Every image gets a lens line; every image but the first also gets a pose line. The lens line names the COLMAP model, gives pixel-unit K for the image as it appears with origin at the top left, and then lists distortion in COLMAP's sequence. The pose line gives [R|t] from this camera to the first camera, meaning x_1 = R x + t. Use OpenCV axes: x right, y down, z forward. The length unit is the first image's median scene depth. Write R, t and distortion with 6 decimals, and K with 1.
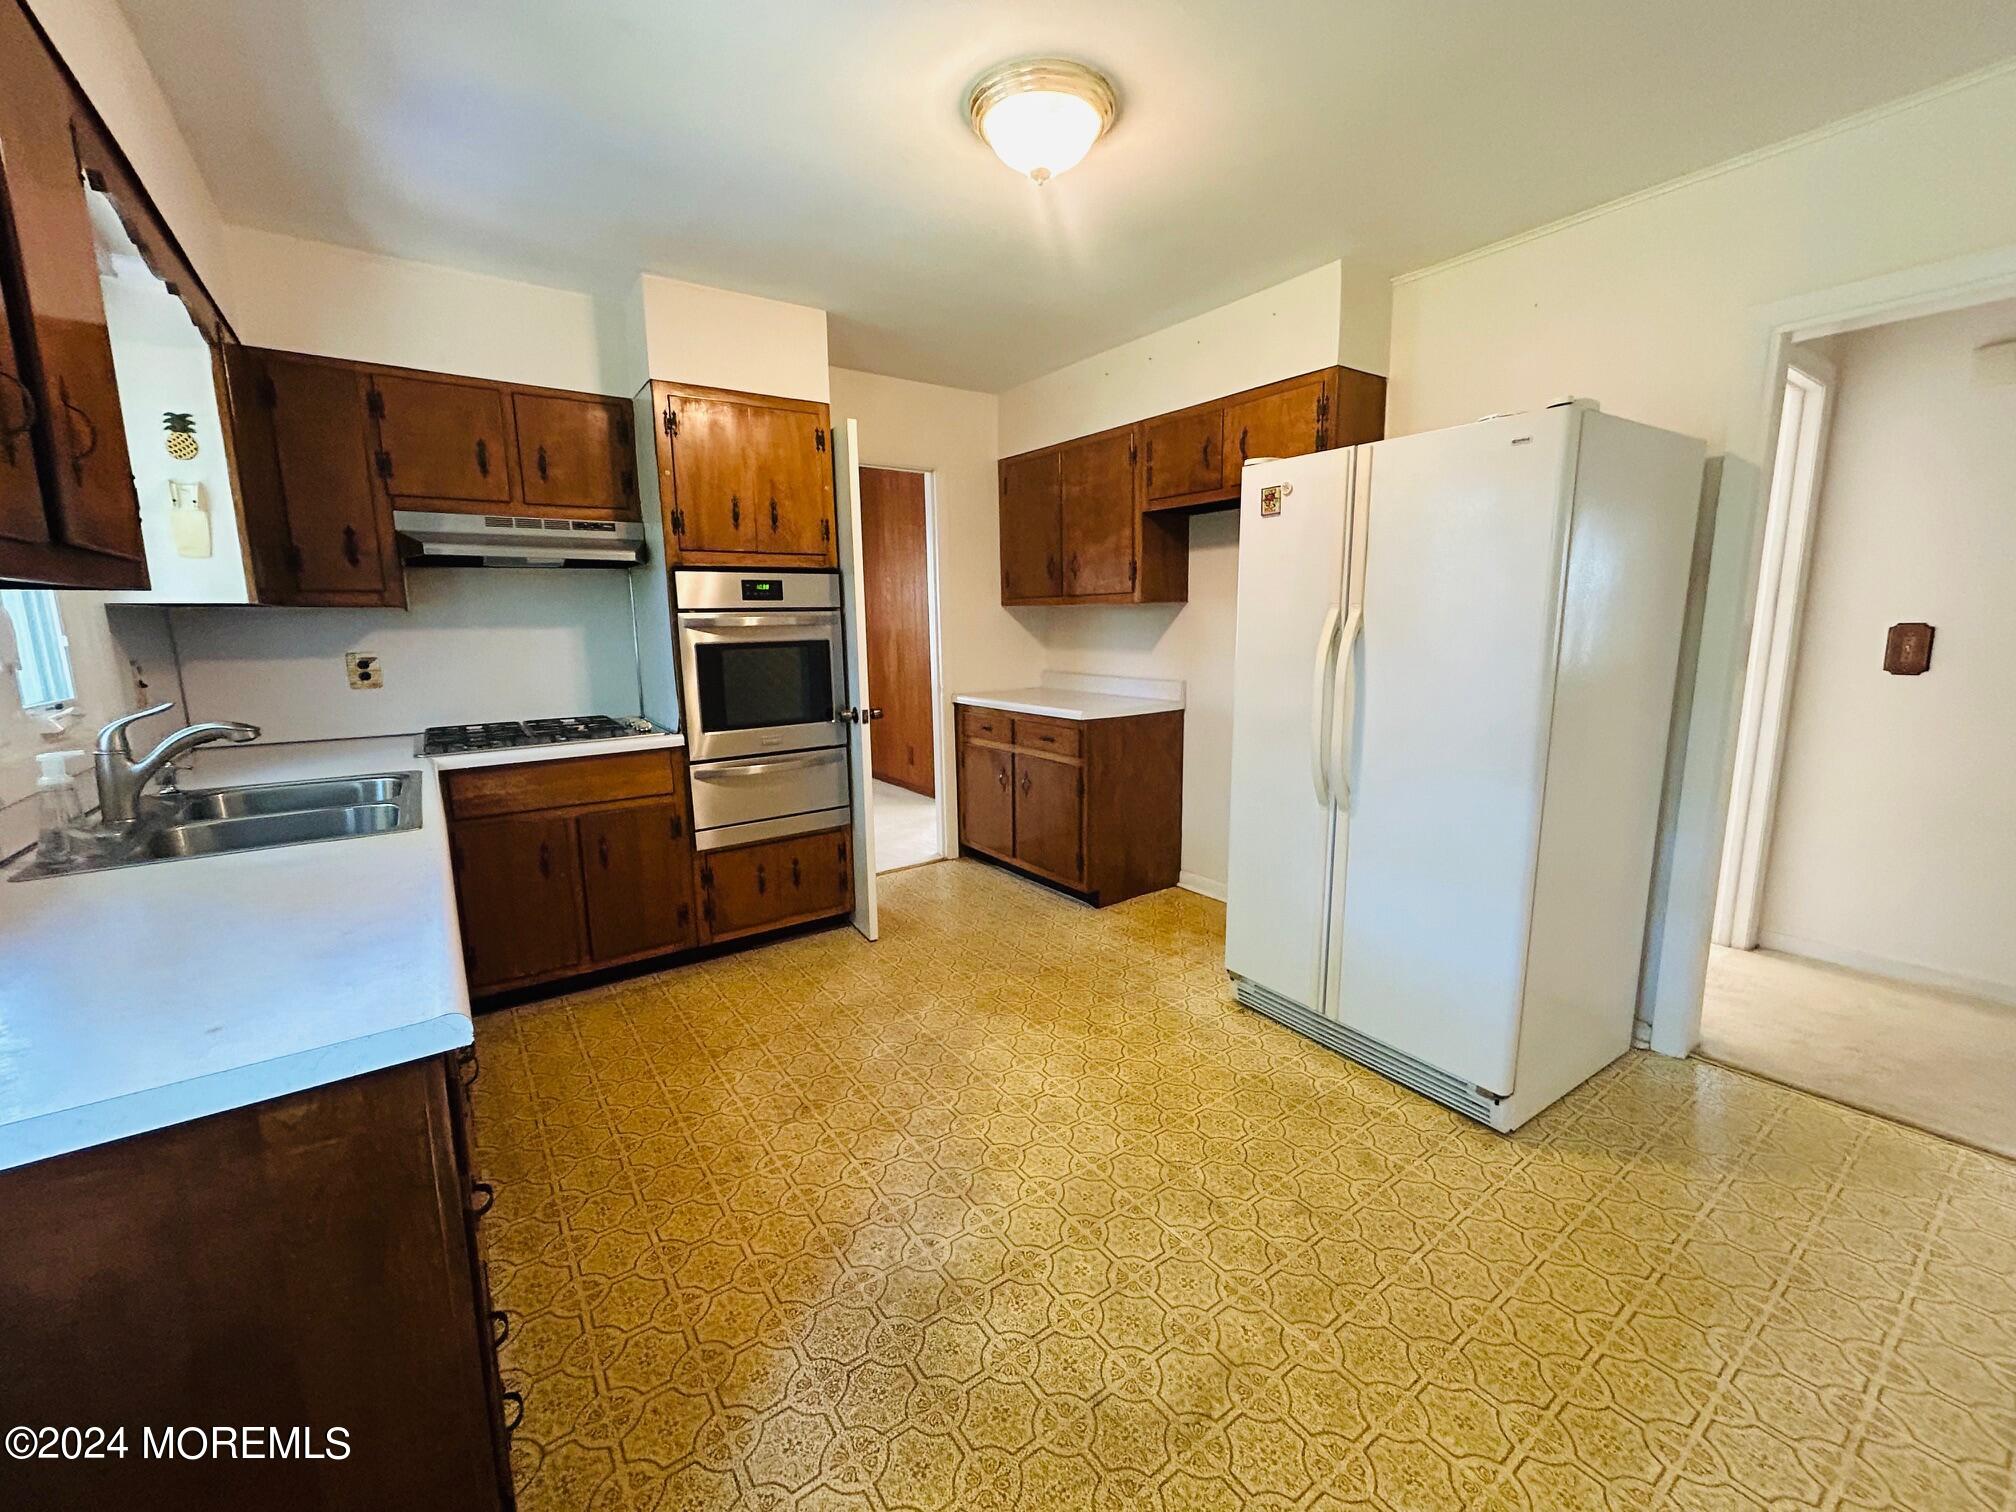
lens RADIAL K [[818.7, 0, 1006.2], [0, 818.7, 752.7], [0, 0, 1]] dist [0.001379, -0.000325]
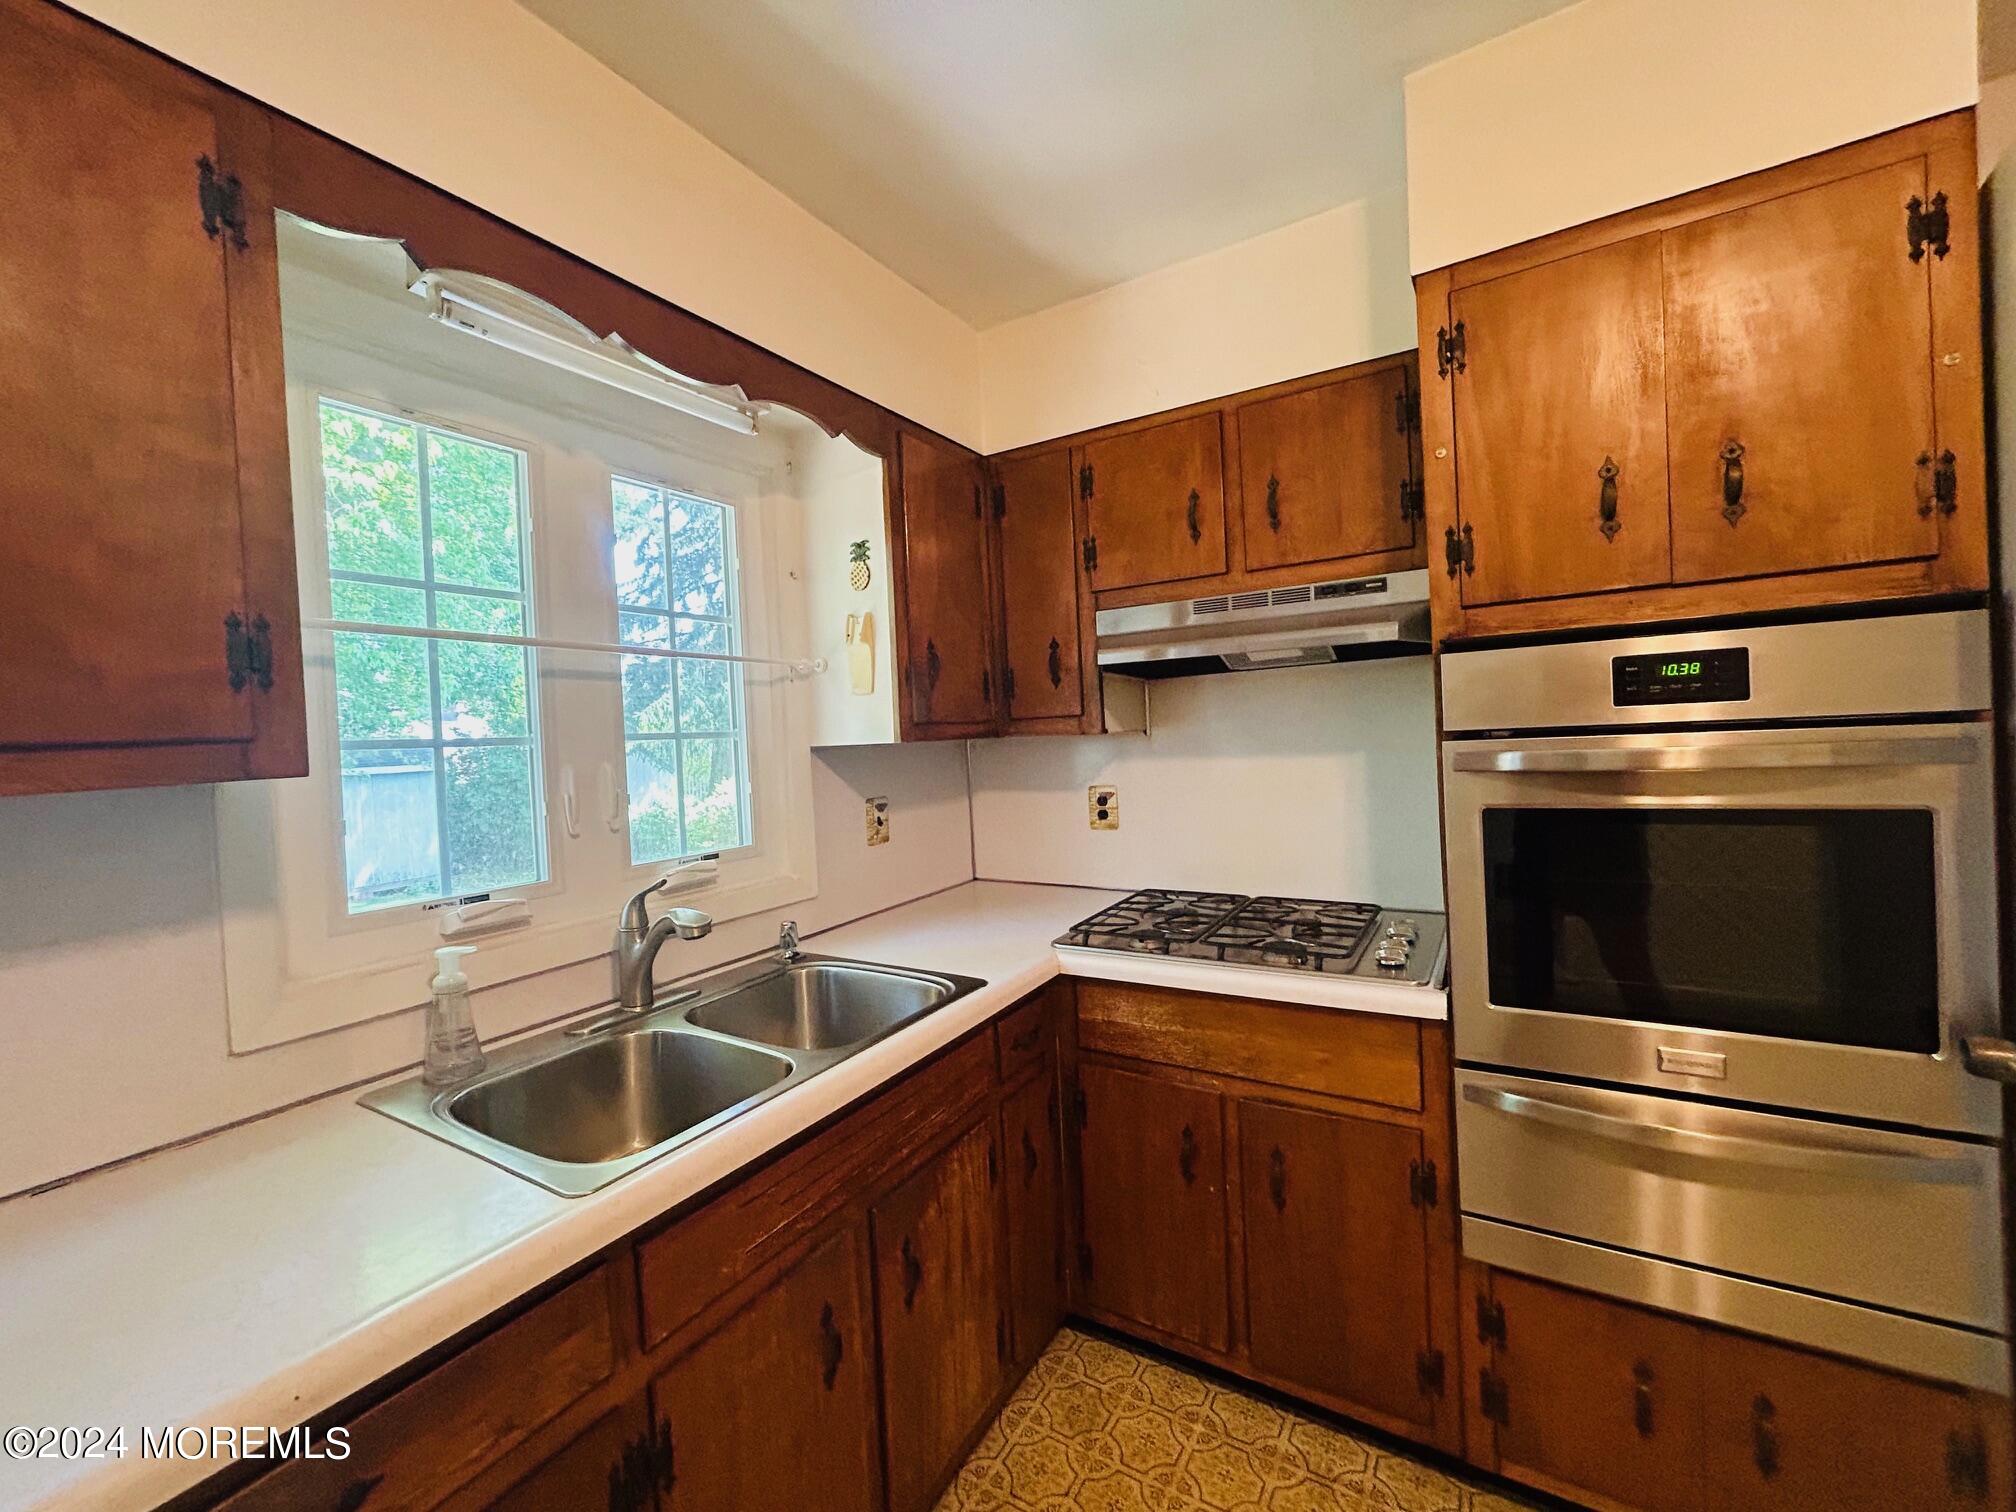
lens RADIAL K [[818.7, 0, 1006.6], [0, 818.7, 749.1], [0, 0, 1]] dist [0.001379, -0.000325]
pose [[0.397946, 0.014029, -0.917301, -0.068837], [-0.111273, 0.993239, -0.033083, -0.120809], [0.910636, 0.115236, 0.396817, 0.577916]]
